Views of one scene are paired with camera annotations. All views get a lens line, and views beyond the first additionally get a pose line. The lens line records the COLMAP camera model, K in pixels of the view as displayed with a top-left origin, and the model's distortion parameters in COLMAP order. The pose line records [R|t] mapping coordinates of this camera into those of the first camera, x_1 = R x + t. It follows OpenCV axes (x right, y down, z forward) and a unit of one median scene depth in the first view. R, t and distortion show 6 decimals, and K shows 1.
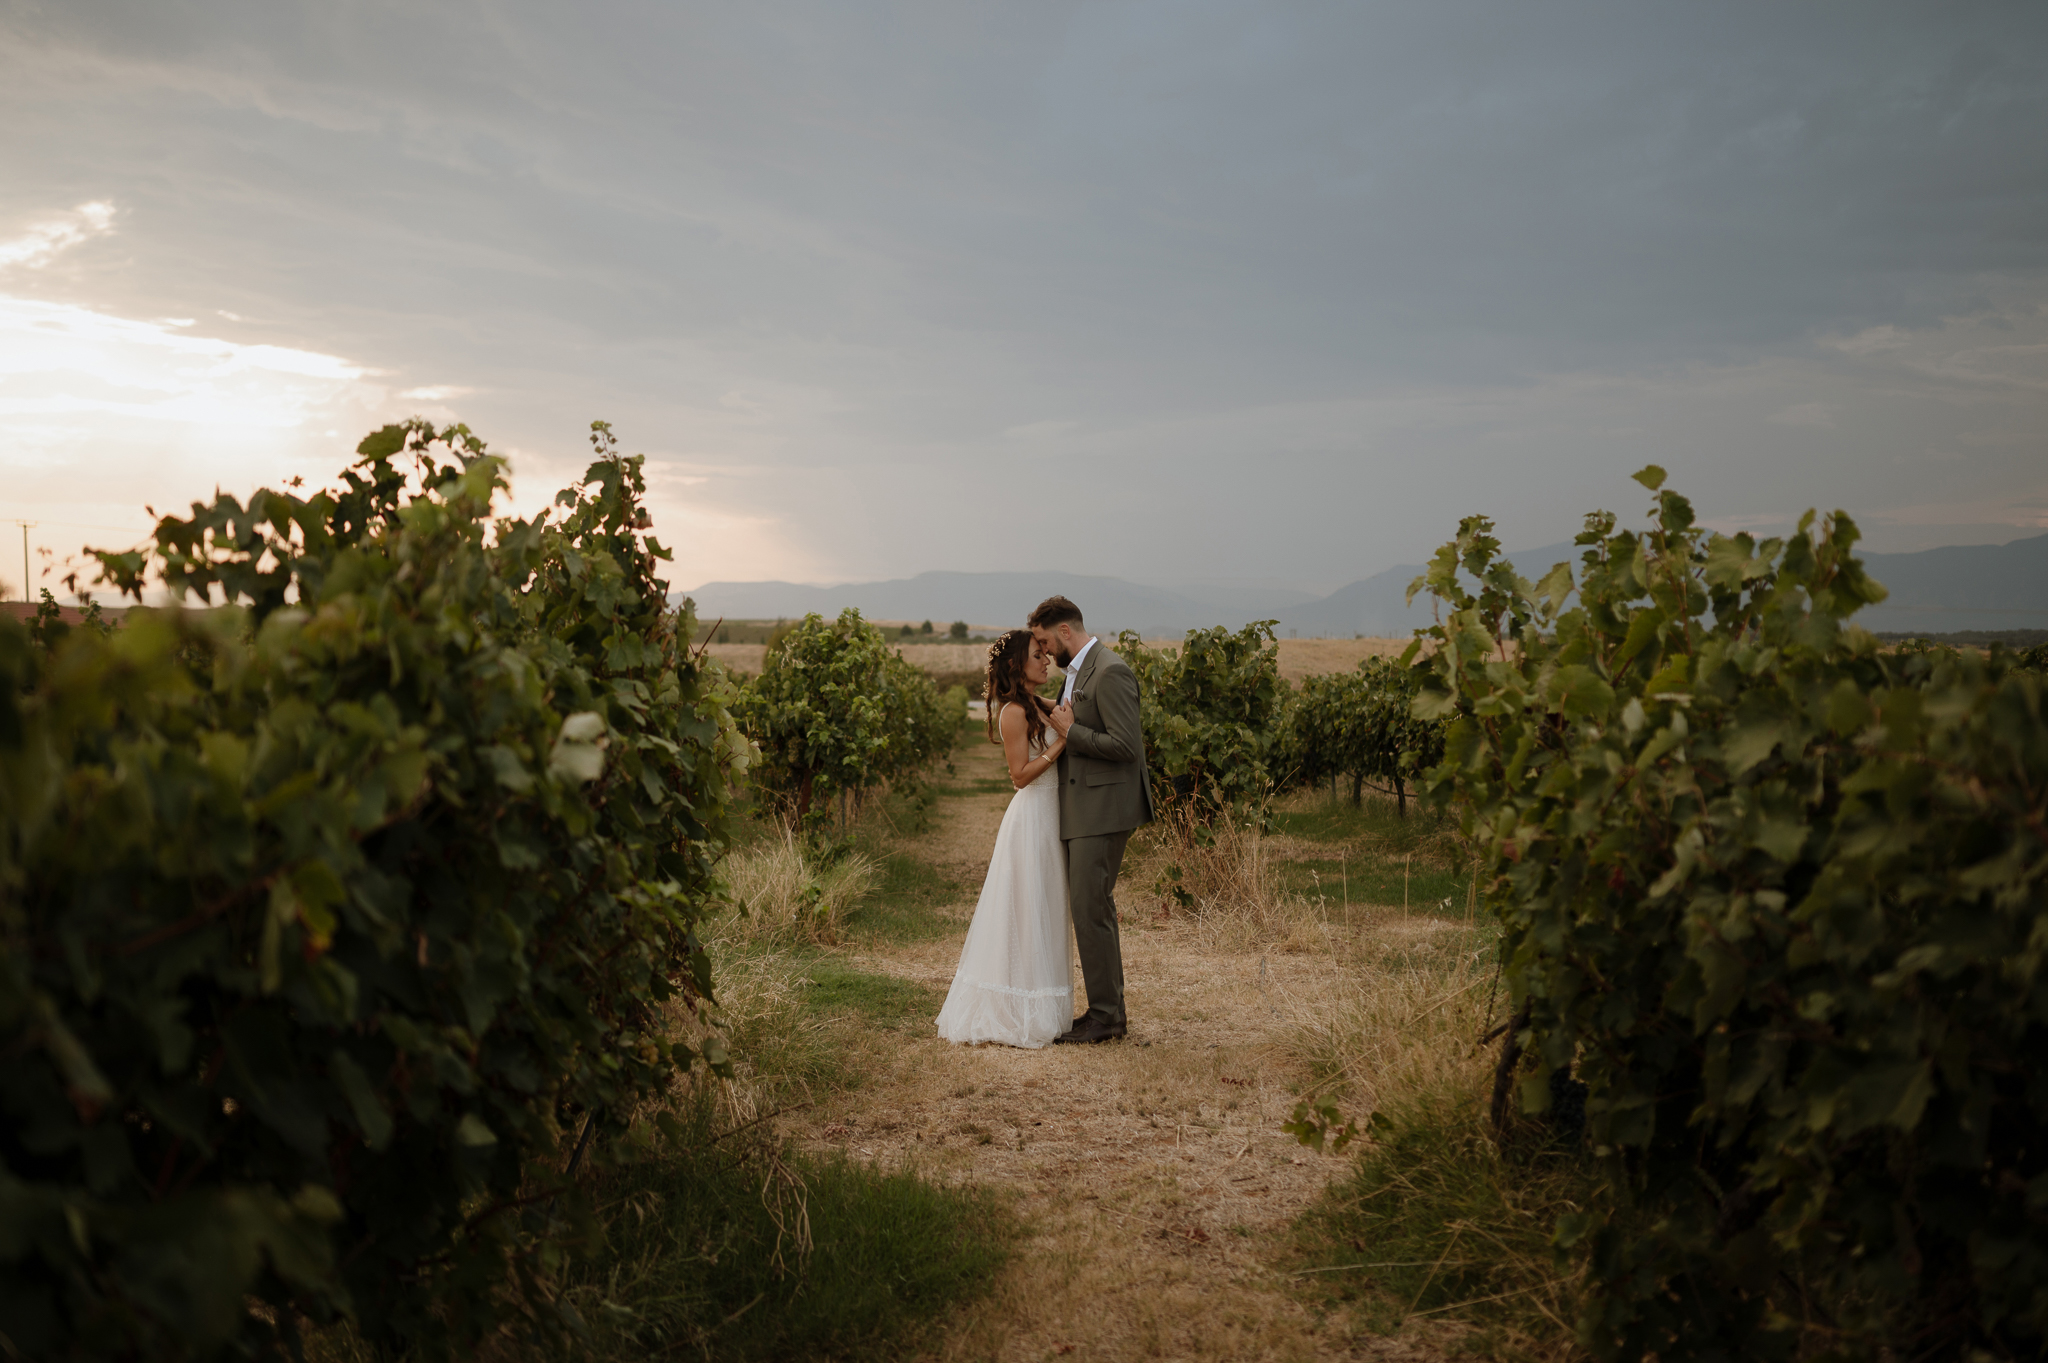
lens RADIAL K [[1946.3, 0, 1015.1], [0, 1946.3, 681.6], [0, 0, 1]] dist [-0.009251, 0.000000]
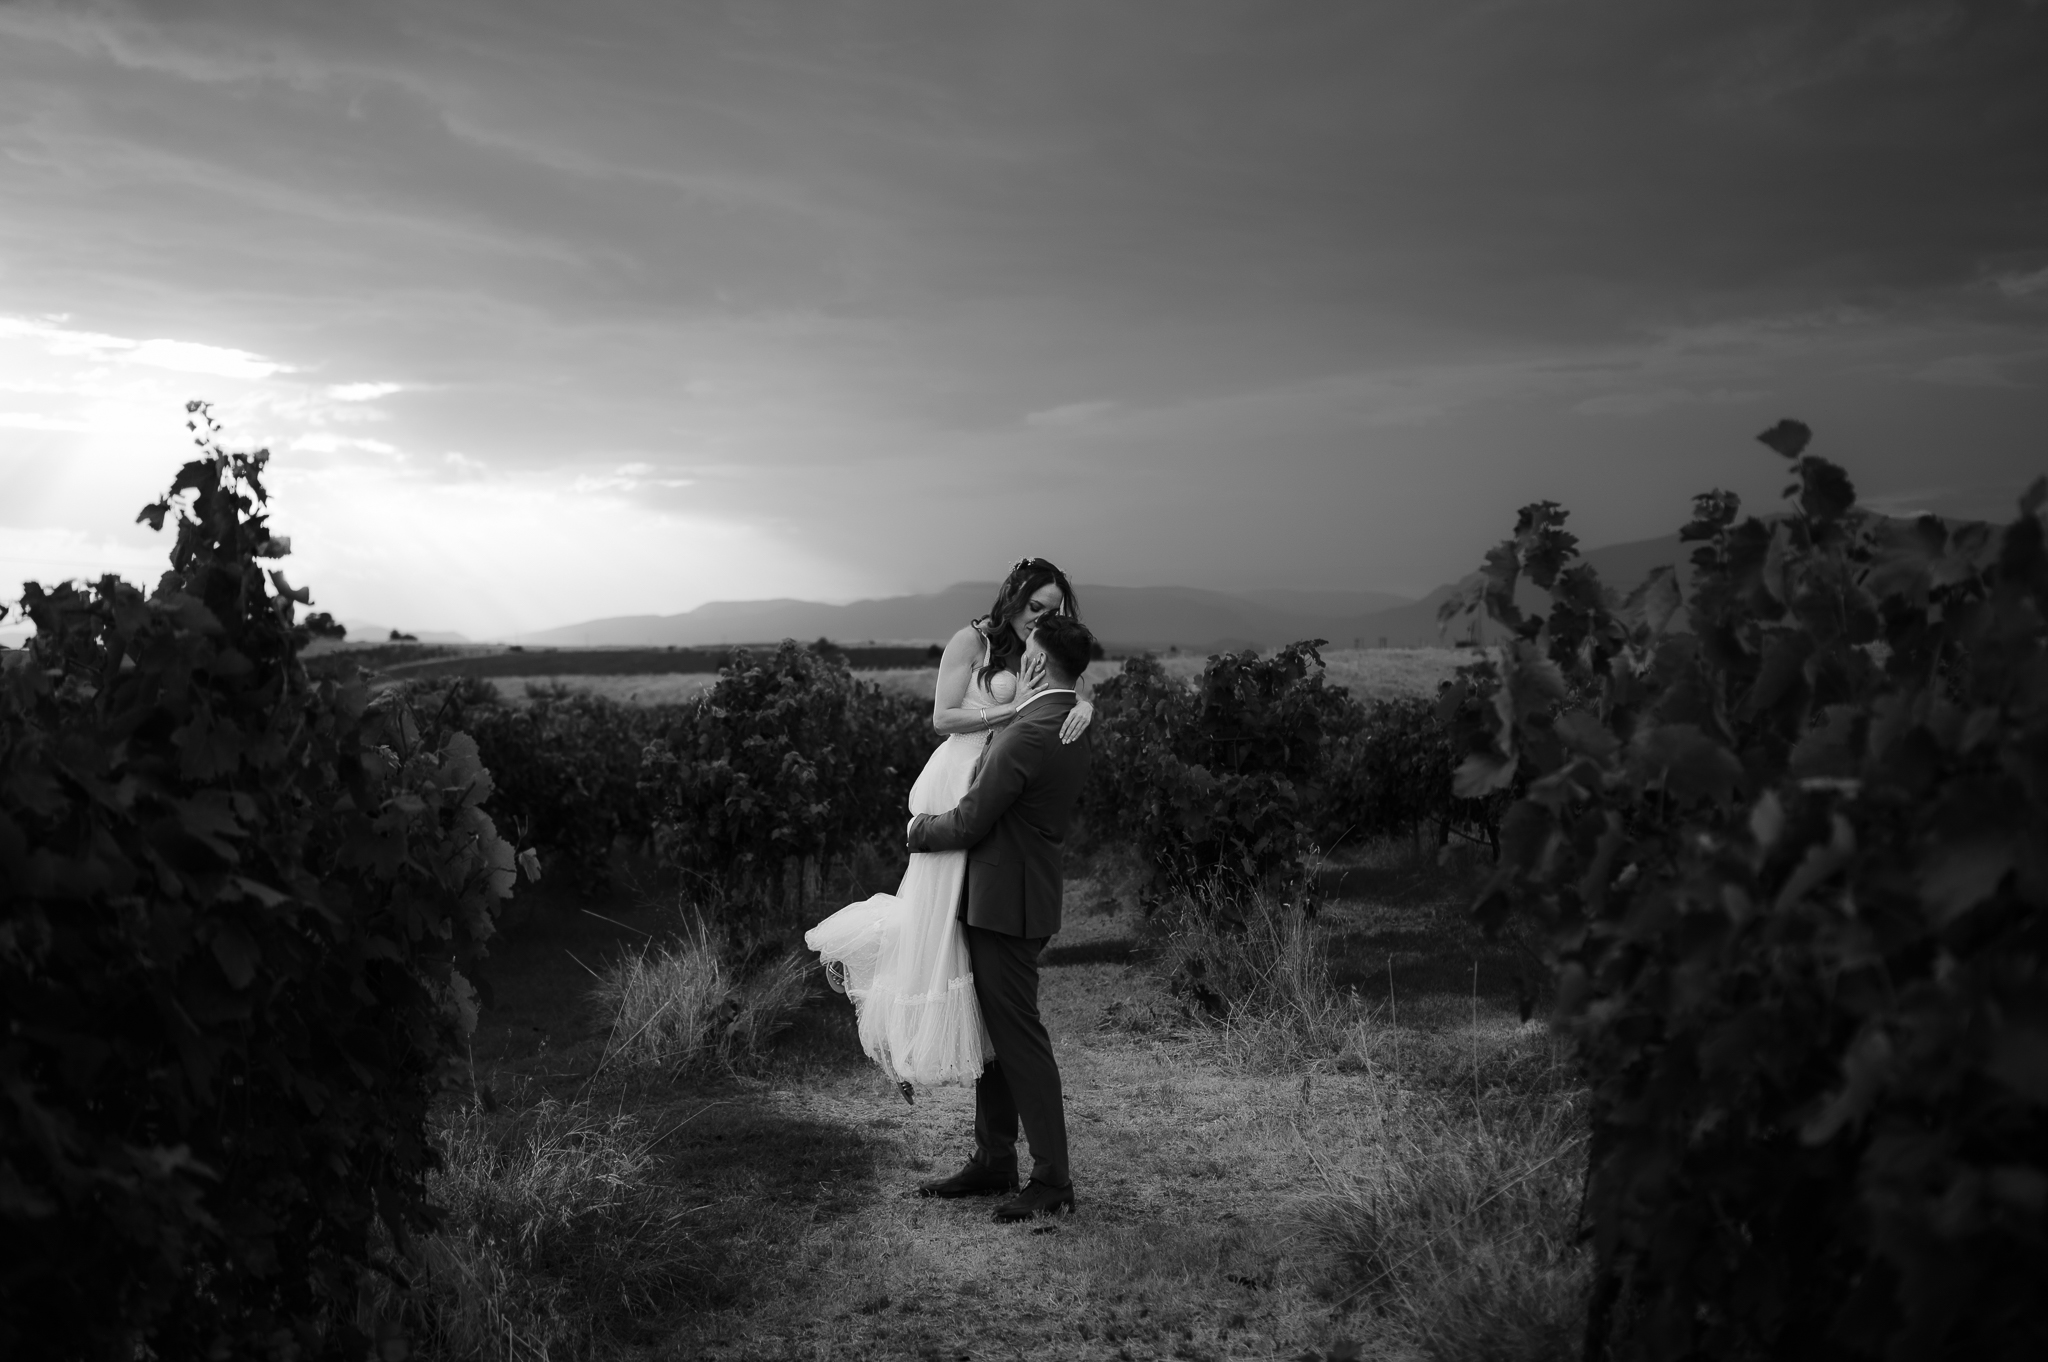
lens RADIAL K [[2236.0, 0, 1029.7], [0, 2236.0, 679.6], [0, 0, 1]] dist [-0.001662, 0.000000]
pose [[0.999509, -0.026723, -0.016360, 0.074384], [0.026527, 0.999575, -0.012061, -0.019168], [0.016676, 0.011621, 0.999793, 0.219846]]
